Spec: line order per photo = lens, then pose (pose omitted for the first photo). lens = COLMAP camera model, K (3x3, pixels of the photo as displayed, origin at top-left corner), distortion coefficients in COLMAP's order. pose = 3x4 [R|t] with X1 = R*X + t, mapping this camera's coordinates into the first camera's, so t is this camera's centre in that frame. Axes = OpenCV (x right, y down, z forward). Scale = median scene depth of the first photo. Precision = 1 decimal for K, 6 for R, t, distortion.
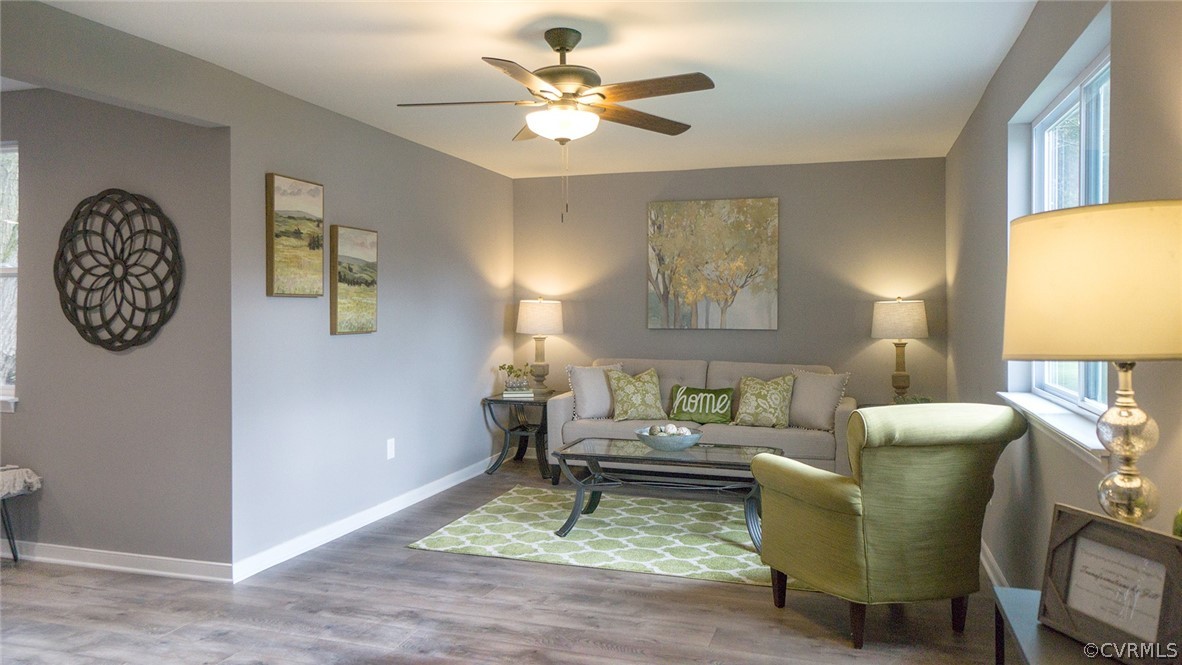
lens RADIAL K [[832.7, 0, 646.1], [0, 832.7, 328.4], [0, 0, 1]] dist [-0.000027, 0.003832]
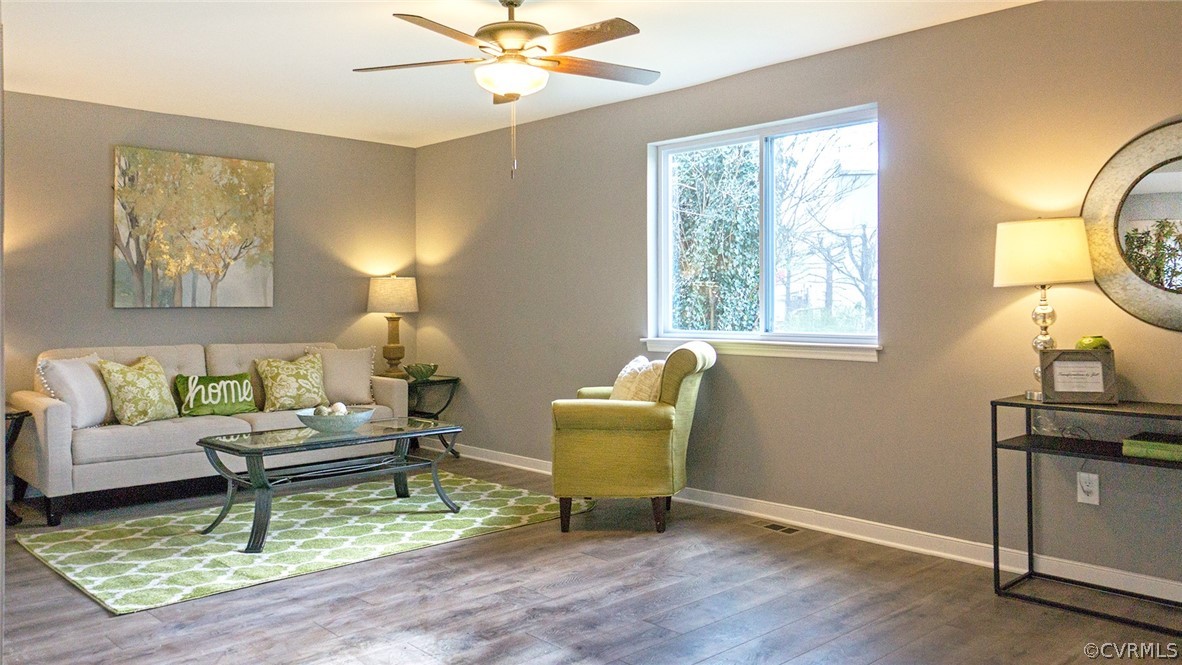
lens RADIAL K [[832.7, 0, 646.1], [0, 832.7, 328.4], [0, 0, 1]] dist [-0.000027, 0.003832]
pose [[0.479517, -0.034136, 0.876869, -0.471429], [0.029857, 0.999299, 0.022575, 0.017561], [-0.877025, 0.015355, 0.480200, 0.204301]]
